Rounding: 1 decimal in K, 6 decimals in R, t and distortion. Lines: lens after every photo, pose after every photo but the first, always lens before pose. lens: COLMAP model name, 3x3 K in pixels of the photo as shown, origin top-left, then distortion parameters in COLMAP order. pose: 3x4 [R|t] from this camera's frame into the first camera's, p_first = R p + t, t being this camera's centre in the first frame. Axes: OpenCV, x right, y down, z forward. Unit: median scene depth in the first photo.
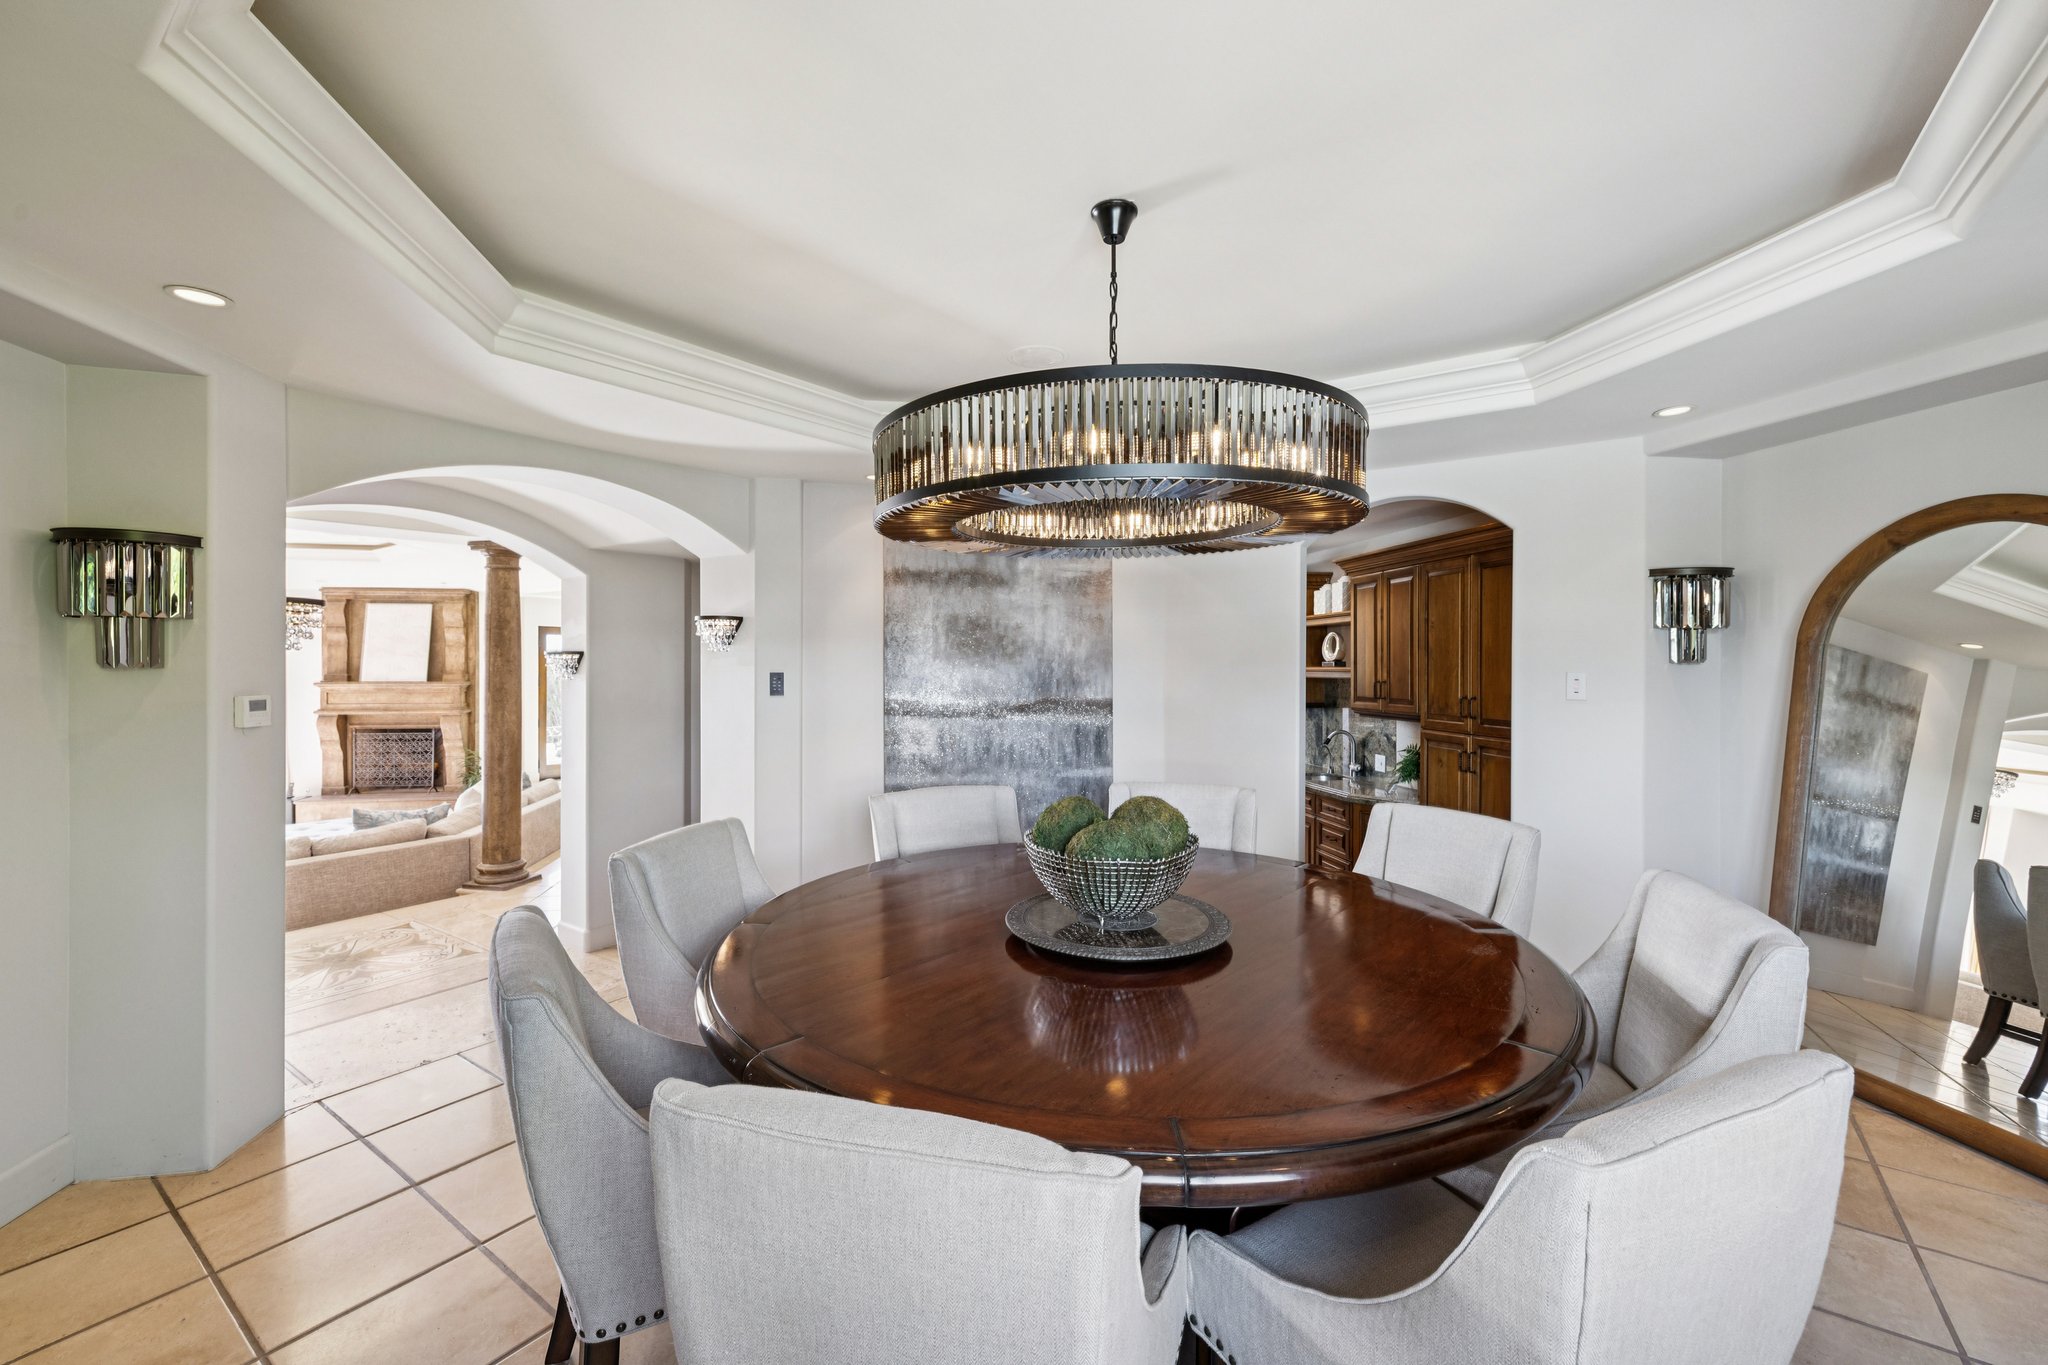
lens RADIAL K [[860.3, 0, 1019.4], [0, 860.3, 669.6], [0, 0, 1]] dist [0.000117, -0.000327]
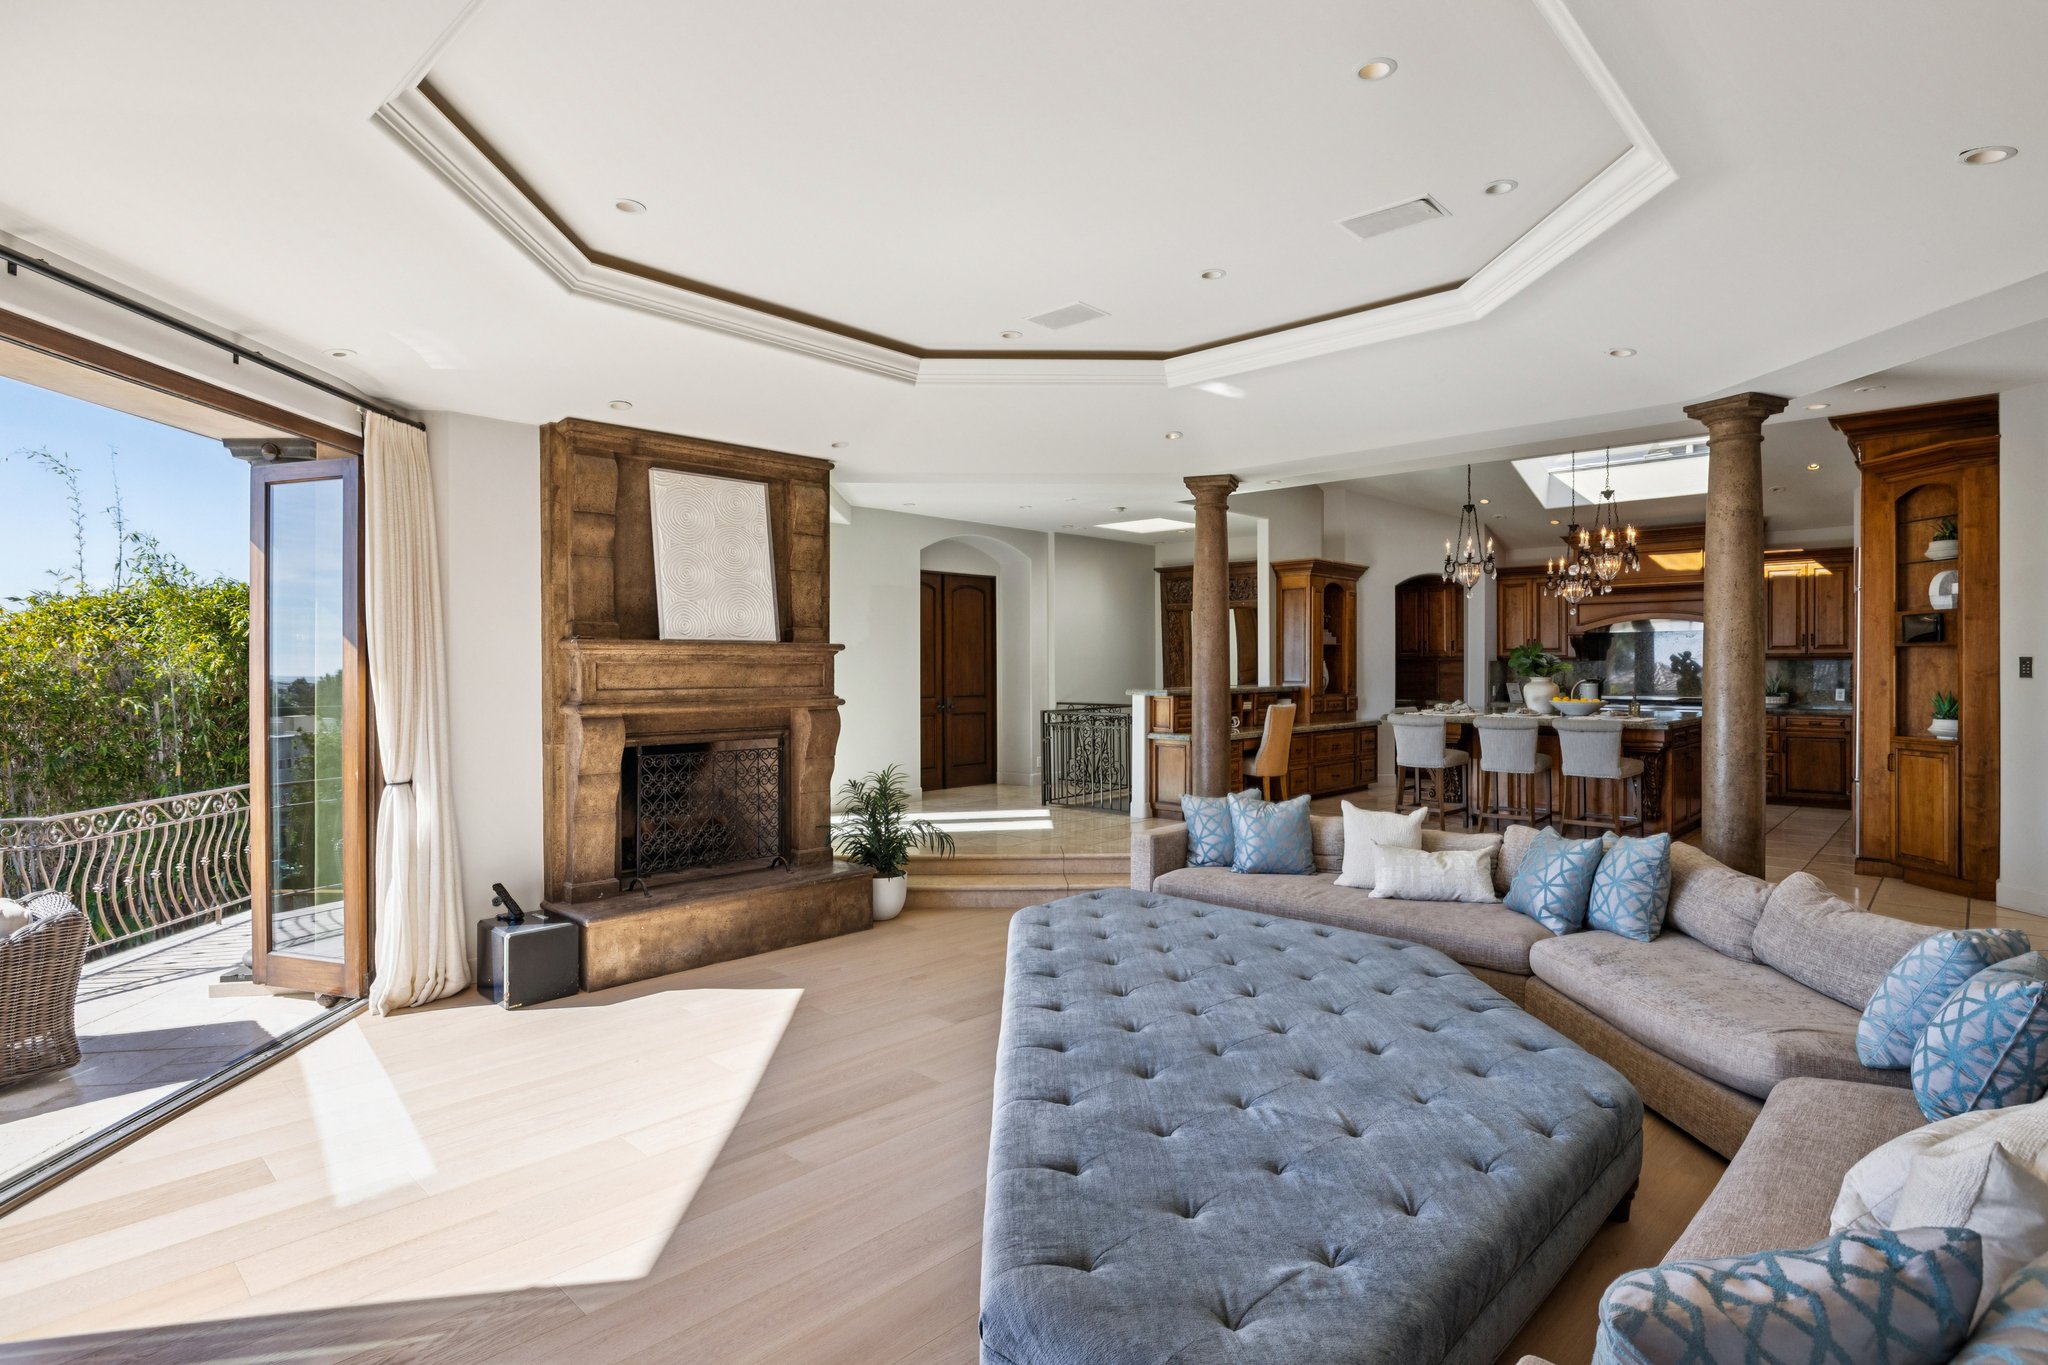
lens RADIAL K [[1030.0, 0, 1036.0], [0, 1030.0, 671.2], [0, 0, 1]] dist [-0.003515, 0.000310]
pose [[0.793332, -0.006184, 0.608757, -0.931548], [0.006022, 0.999979, 0.002310, 0.030217], [-0.608759, 0.001834, 0.793353, 0.449776]]
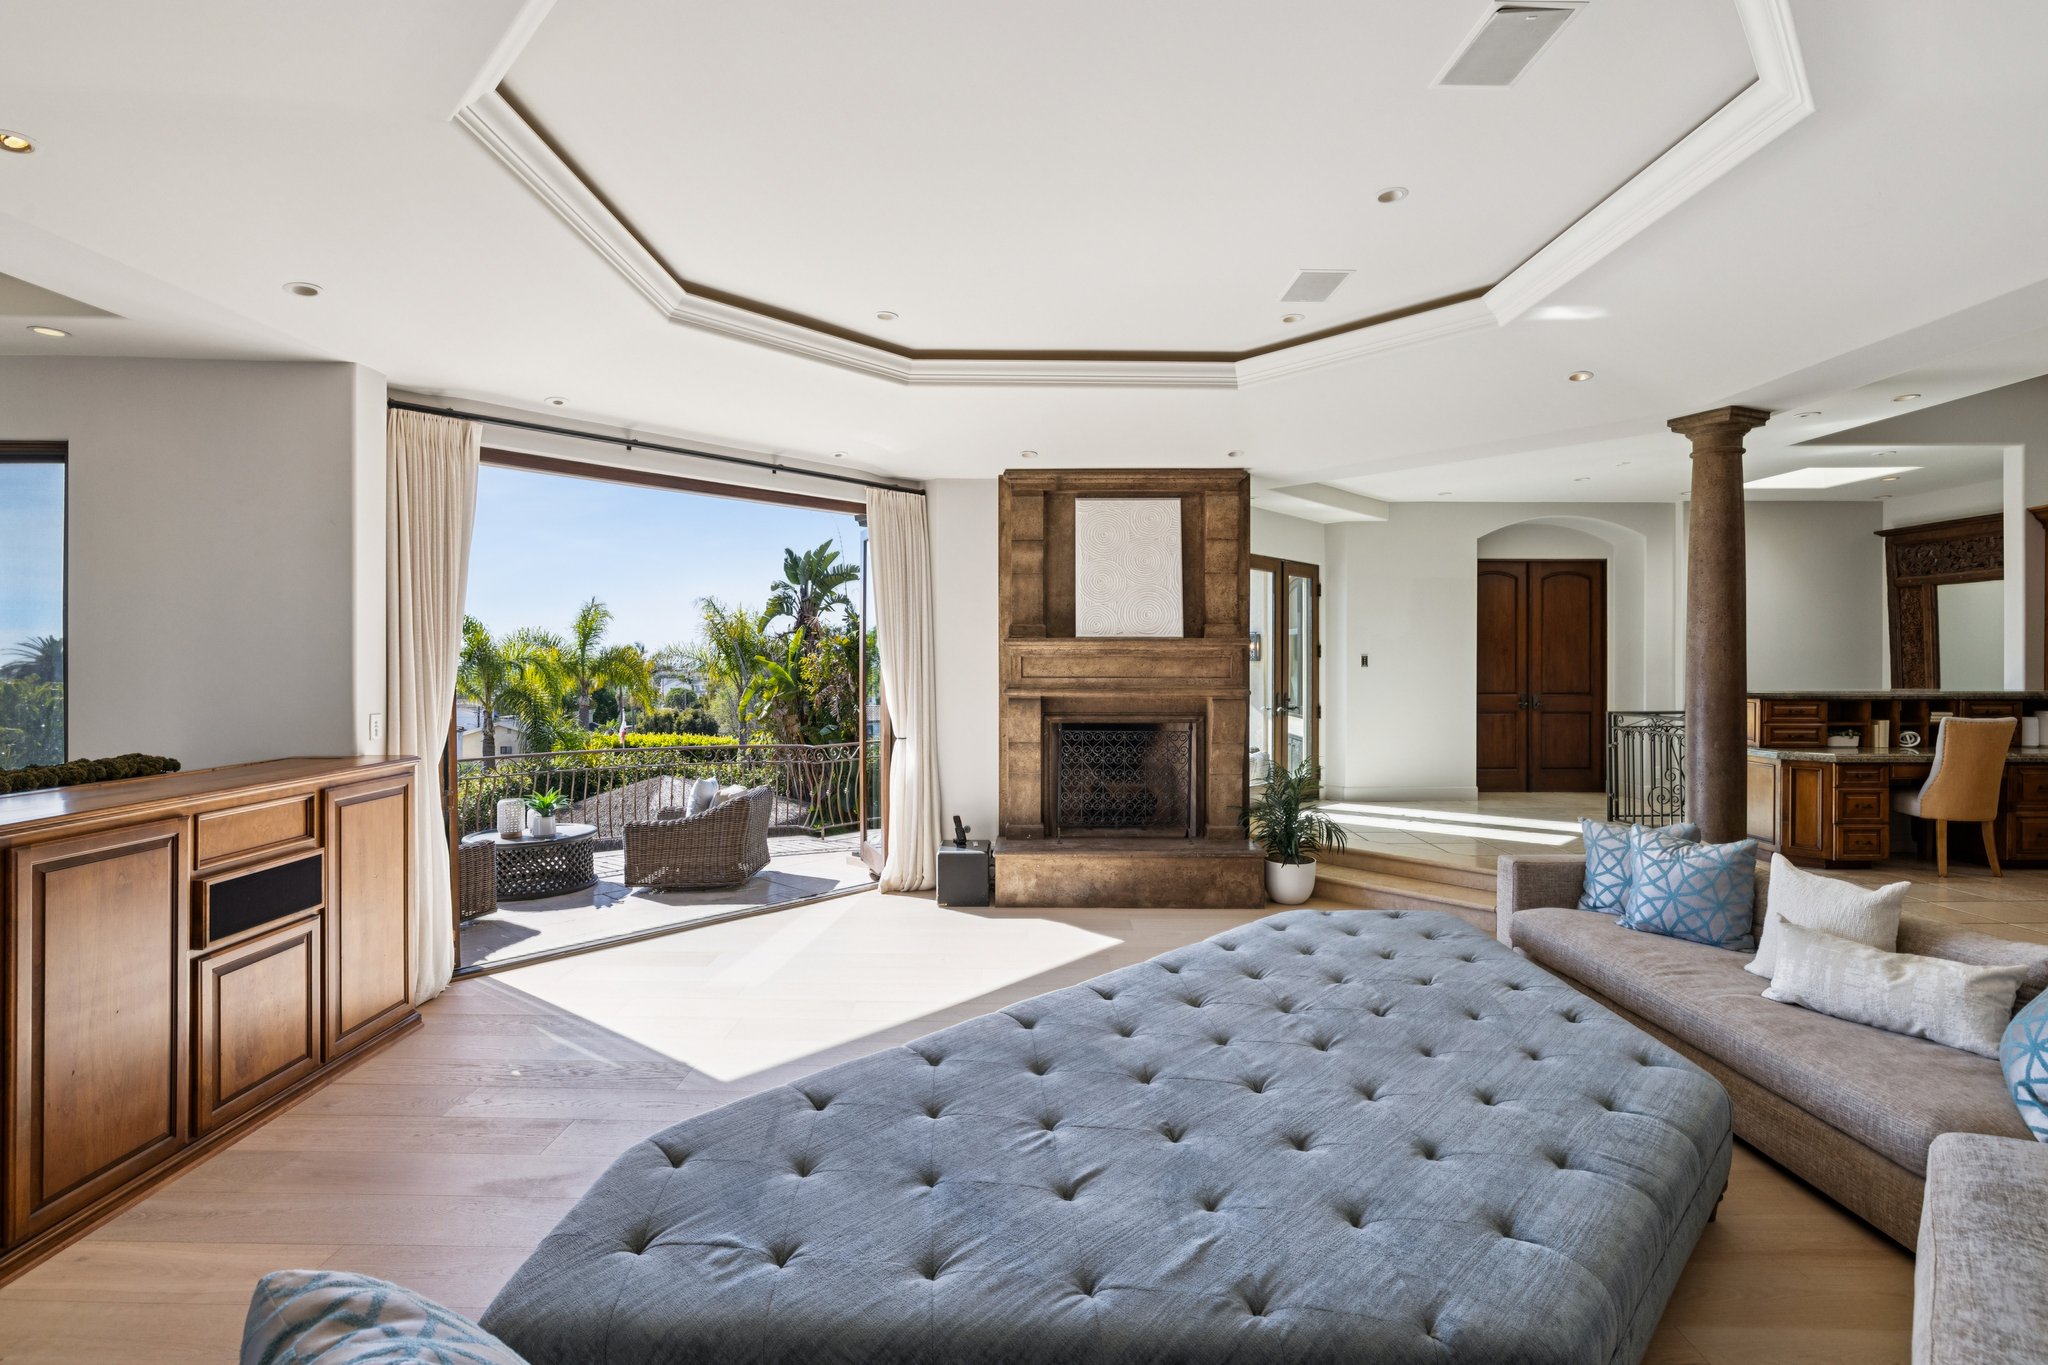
lens RADIAL K [[913.9, 0, 1030.9], [0, 913.9, 667.9], [0, 0, 1]] dist [-0.002308, -0.000333]
pose [[0.987223, 0.000983, -0.159344, -0.694736], [-0.000413, 0.999993, 0.003610, 0.031395], [0.159346, -0.003498, 0.987217, 0.409206]]
